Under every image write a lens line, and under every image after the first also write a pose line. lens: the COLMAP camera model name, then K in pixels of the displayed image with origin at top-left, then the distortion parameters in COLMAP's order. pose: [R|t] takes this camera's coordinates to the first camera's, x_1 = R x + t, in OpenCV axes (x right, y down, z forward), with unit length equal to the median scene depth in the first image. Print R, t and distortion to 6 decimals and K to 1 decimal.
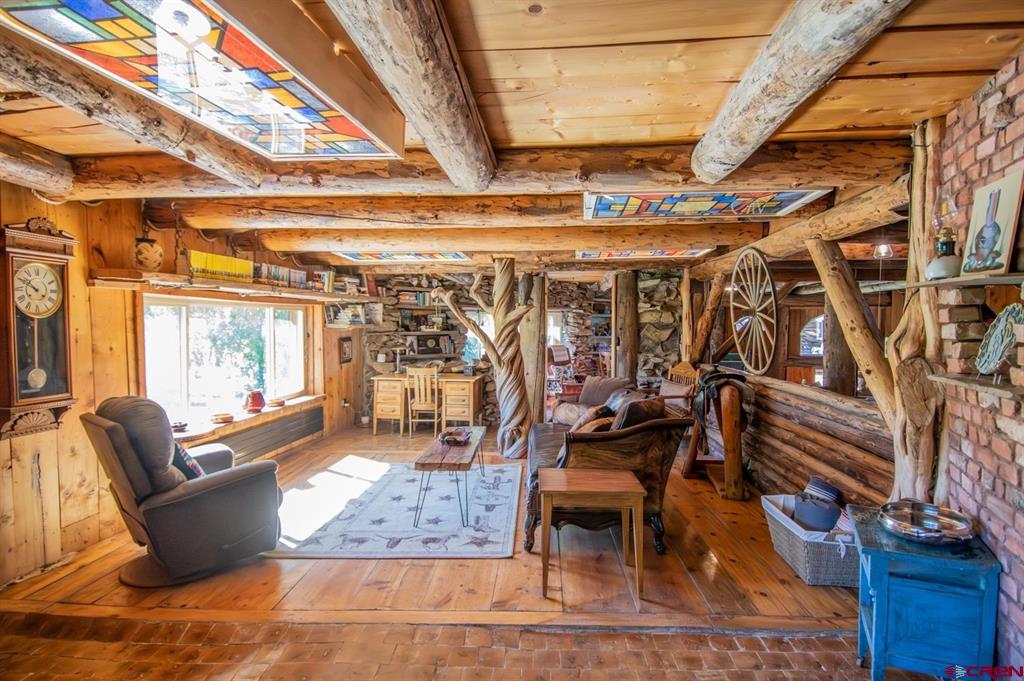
lens RADIAL K [[535.2, 0, 520.2], [0, 535.2, 339.1], [0, 0, 1]] dist [0.051639, -0.062095]
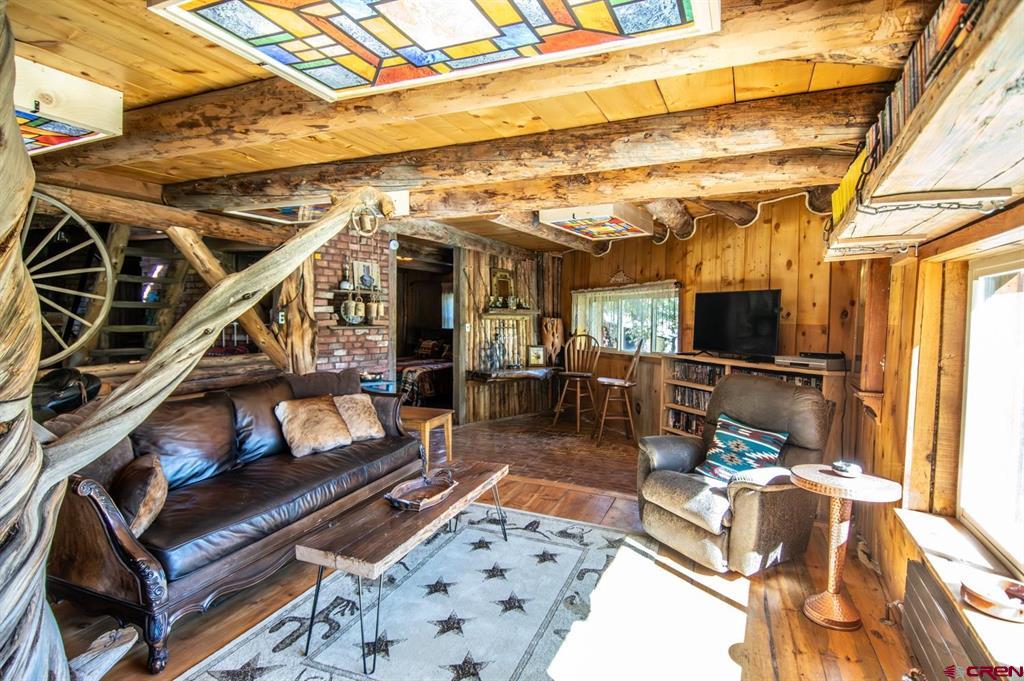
lens RADIAL K [[535.2, 0, 520.2], [0, 535.2, 339.1], [0, 0, 1]] dist [0.051639, -0.062095]
pose [[-0.950148, -0.030557, 0.310298, -0.255331], [-0.006833, 0.996988, 0.077258, -0.021520], [-0.311724, 0.071286, -0.947495, 0.959325]]
